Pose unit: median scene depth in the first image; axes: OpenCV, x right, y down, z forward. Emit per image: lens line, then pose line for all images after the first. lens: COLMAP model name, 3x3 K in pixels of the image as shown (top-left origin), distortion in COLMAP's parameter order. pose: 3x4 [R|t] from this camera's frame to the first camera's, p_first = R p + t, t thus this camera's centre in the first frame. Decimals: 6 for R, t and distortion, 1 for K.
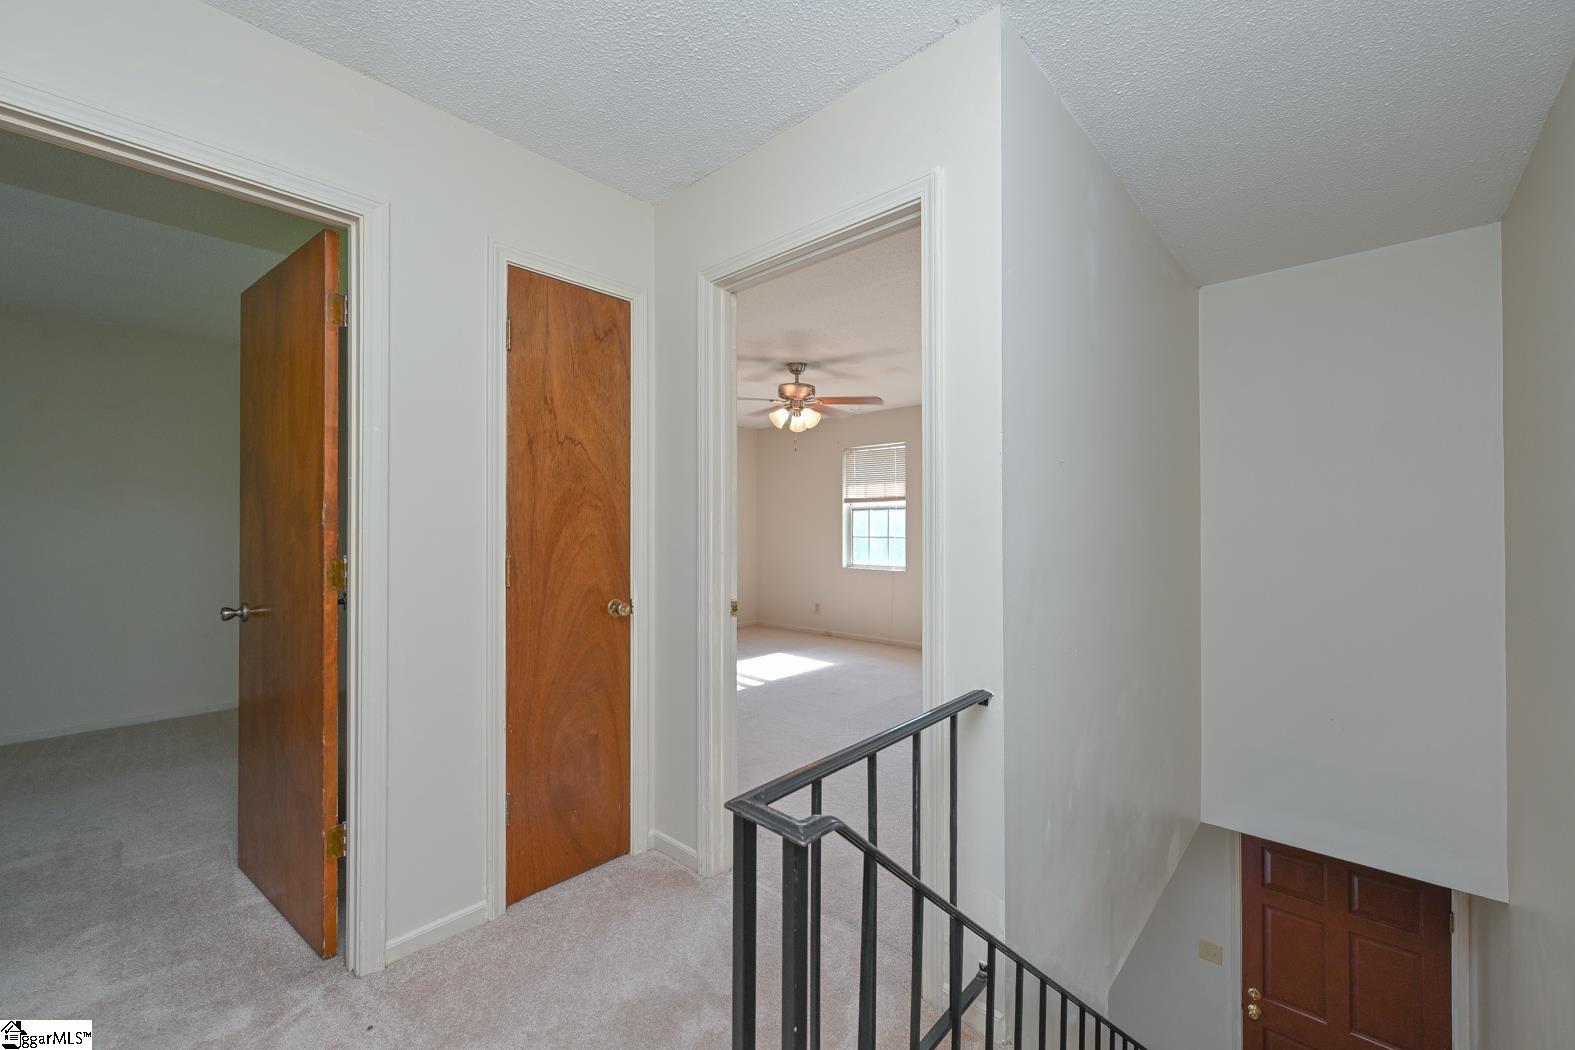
lens RADIAL K [[632.6, 0, 783.6], [0, 632.6, 523.9], [0, 0, 1]] dist [-0.000373, -0.000140]
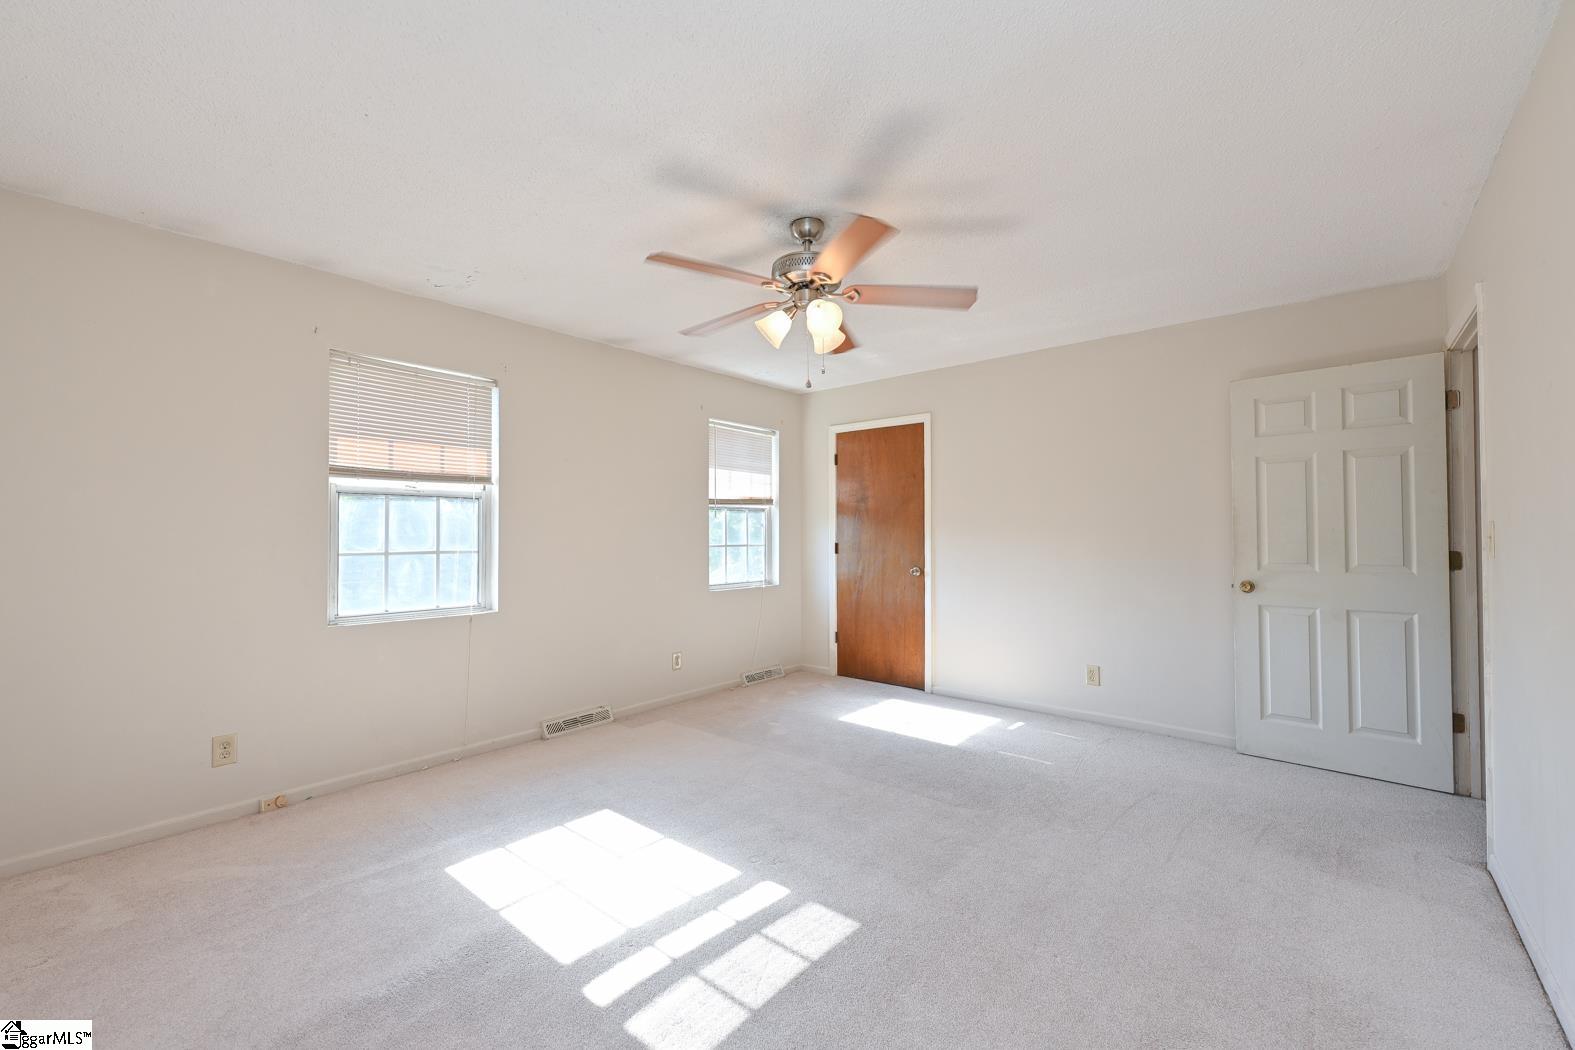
lens RADIAL K [[632.6, 0, 783.6], [0, 632.6, 523.9], [0, 0, 1]] dist [-0.000373, -0.000140]
pose [[-0.038666, 0.020061, 0.999051, -0.362940], [0.000146, 0.999799, -0.020071, 0.008619], [-0.999252, -0.000631, -0.038661, 0.752081]]
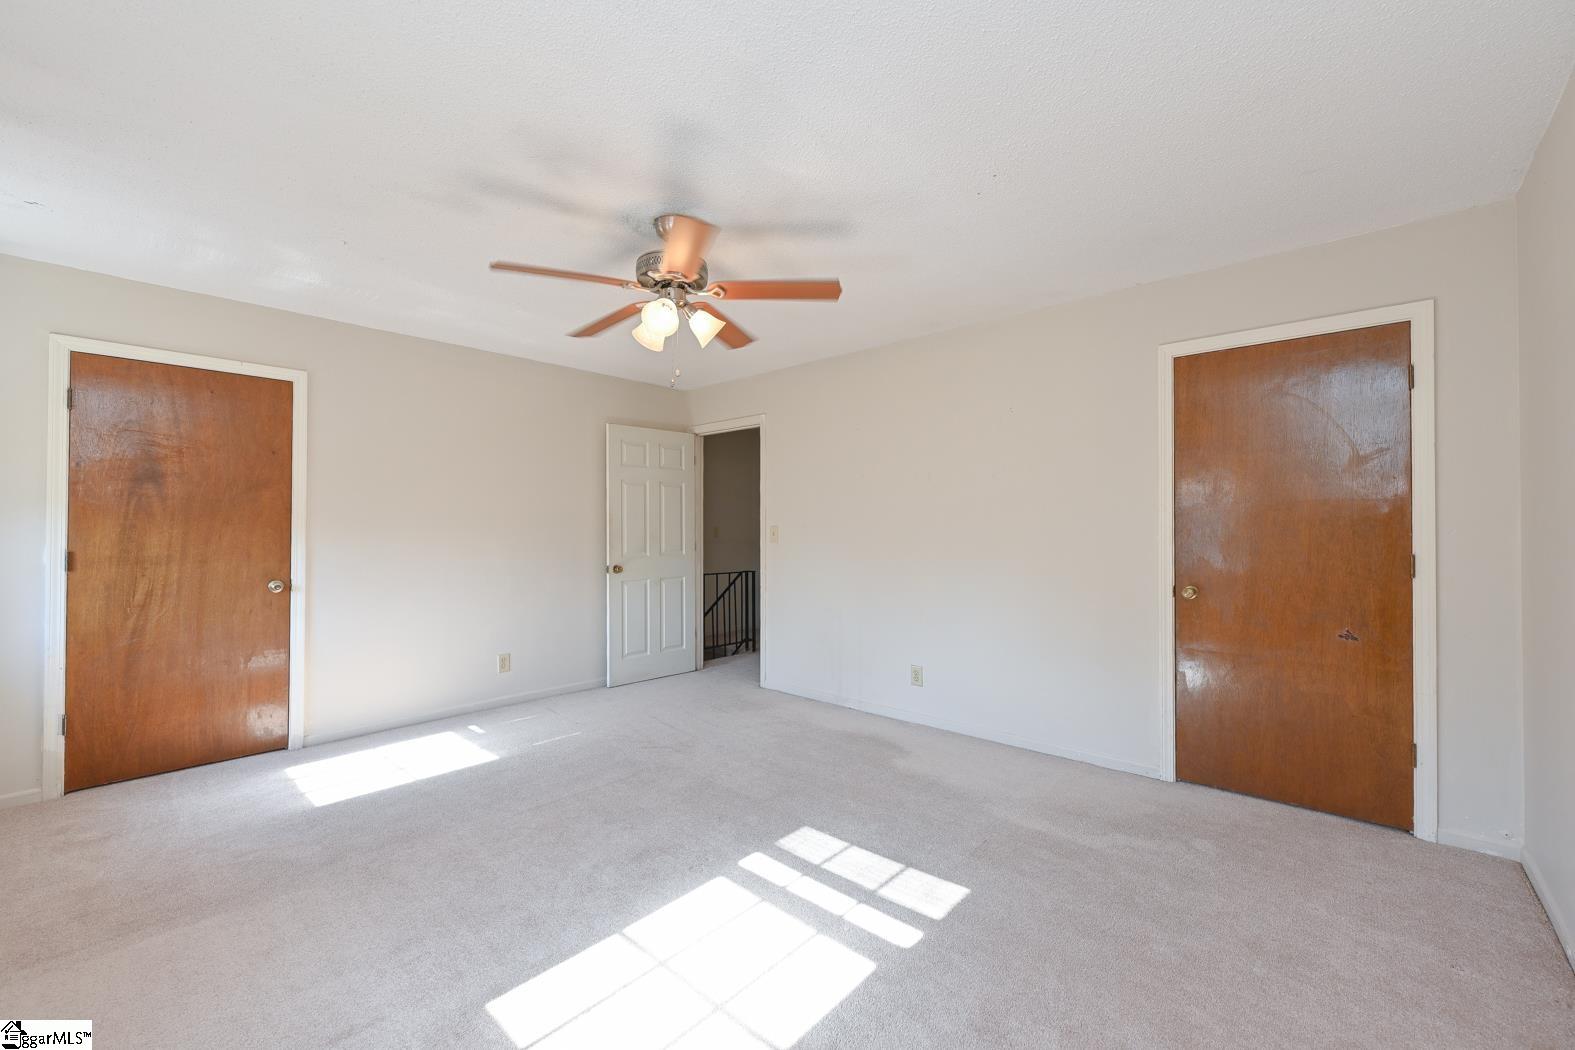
lens RADIAL K [[632.6, 0, 783.6], [0, 632.6, 523.9], [0, 0, 1]] dist [-0.000373, -0.000140]
pose [[-0.999961, 0.008599, 0.002238, -0.052161], [0.008573, 0.999899, -0.011341, 0.006713], [-0.002335, -0.011321, -0.999933, 1.100514]]
